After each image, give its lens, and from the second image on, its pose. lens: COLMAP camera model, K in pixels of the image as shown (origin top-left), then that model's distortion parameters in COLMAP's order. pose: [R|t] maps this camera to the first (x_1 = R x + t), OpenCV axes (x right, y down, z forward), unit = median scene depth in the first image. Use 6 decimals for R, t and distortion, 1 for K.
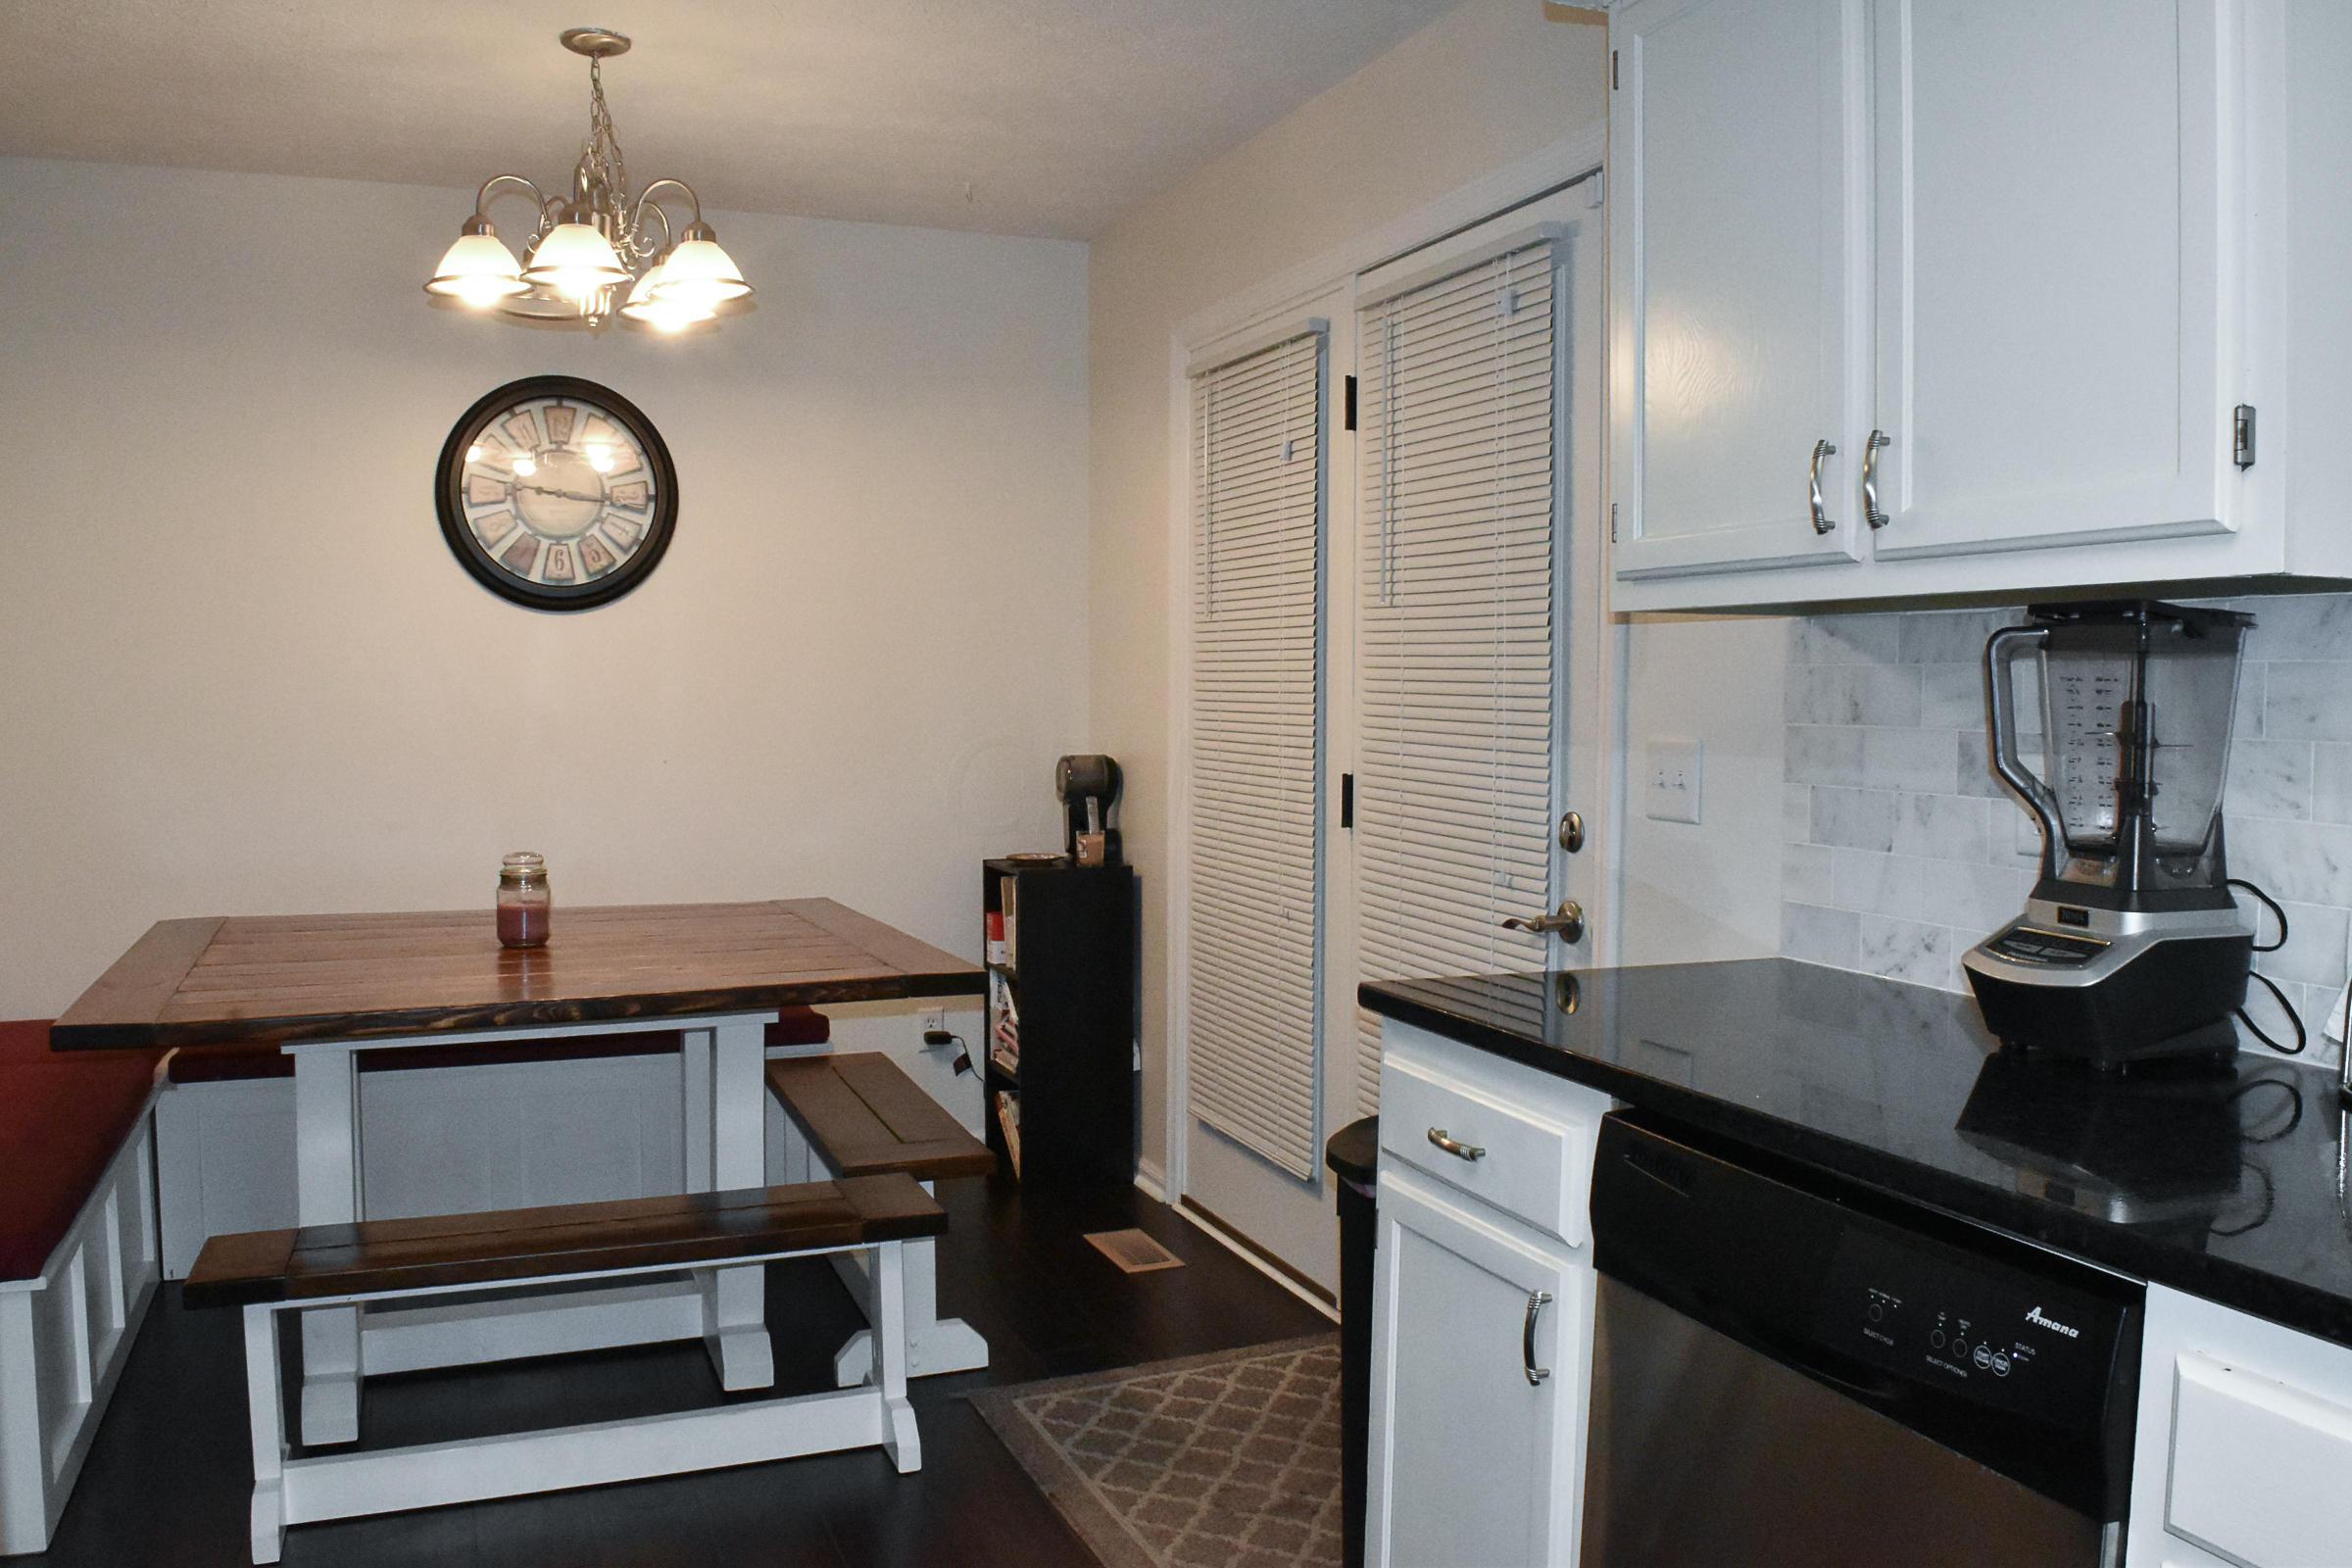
lens RADIAL K [[1862.7, 0, 1176.0], [0, 1862.7, 784.0], [0, 0, 1]] dist [-0.090659, 0.011395]
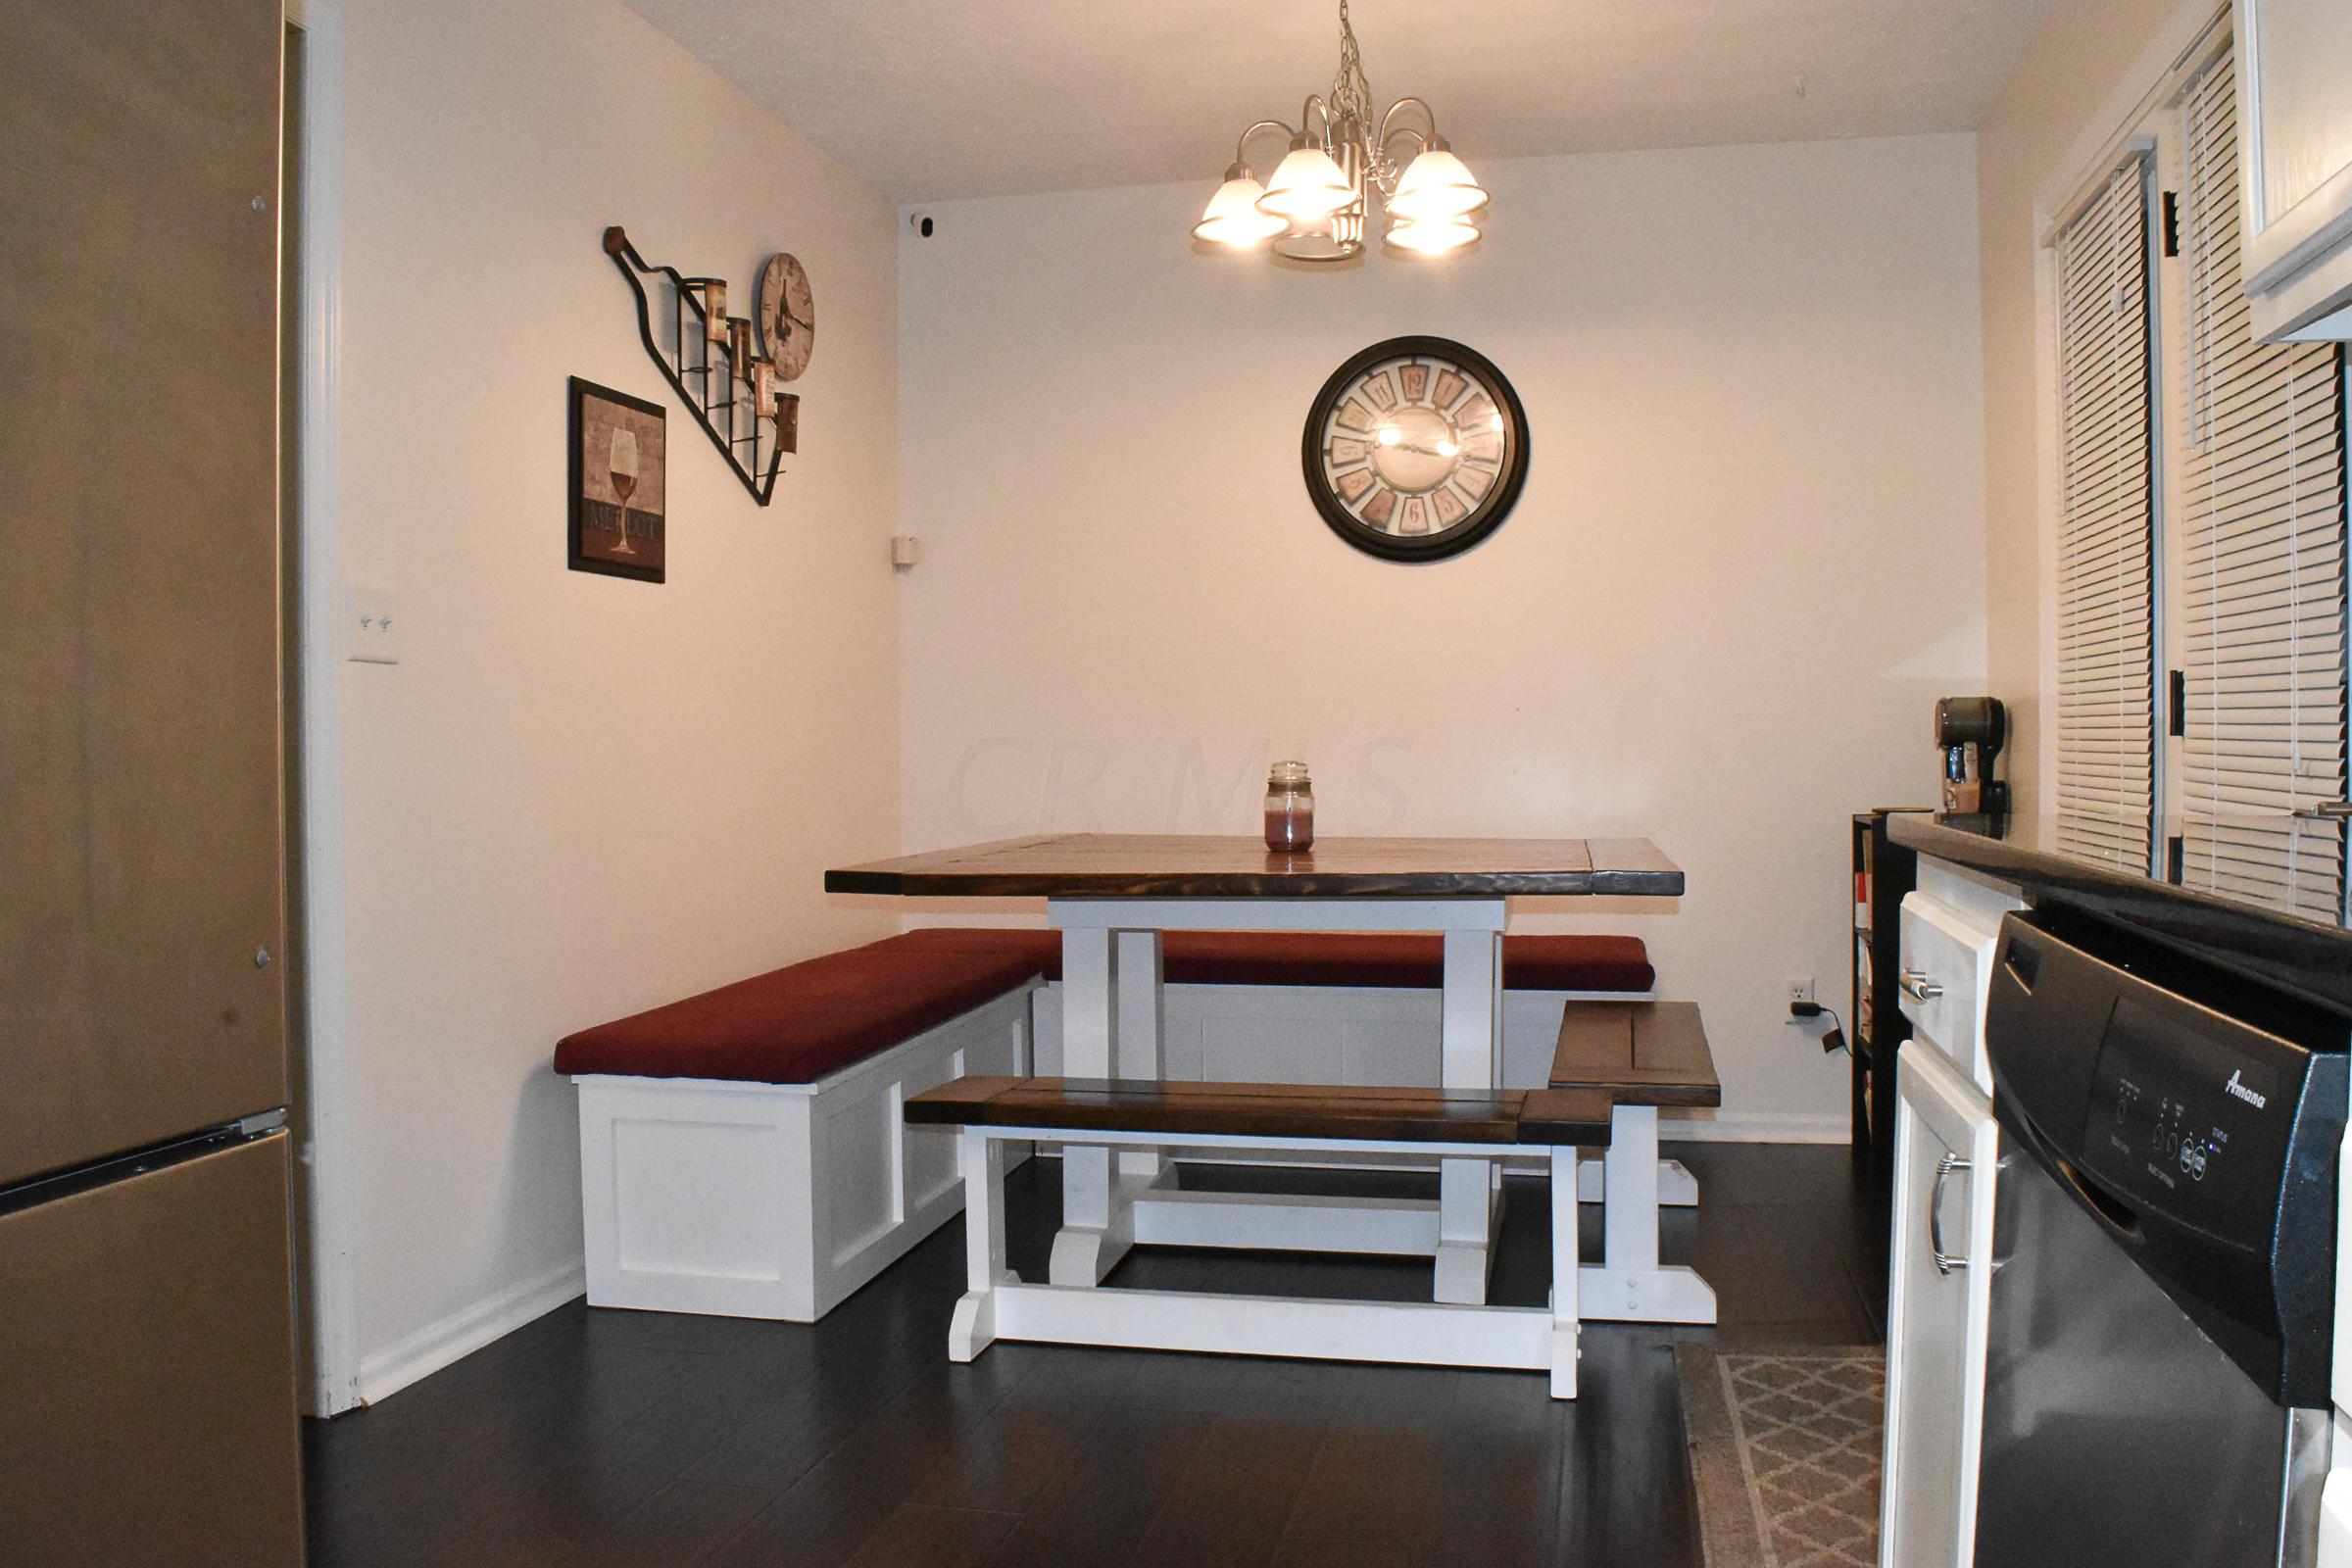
lens RADIAL K [[1862.7, 0, 1176.0], [0, 1862.7, 784.0], [0, 0, 1]] dist [-0.090659, 0.011395]
pose [[0.818269, 0.002210, -0.574831, 0.200184], [-0.021616, 0.999404, -0.026928, 0.079581], [0.574428, 0.034461, 0.817829, 0.095947]]
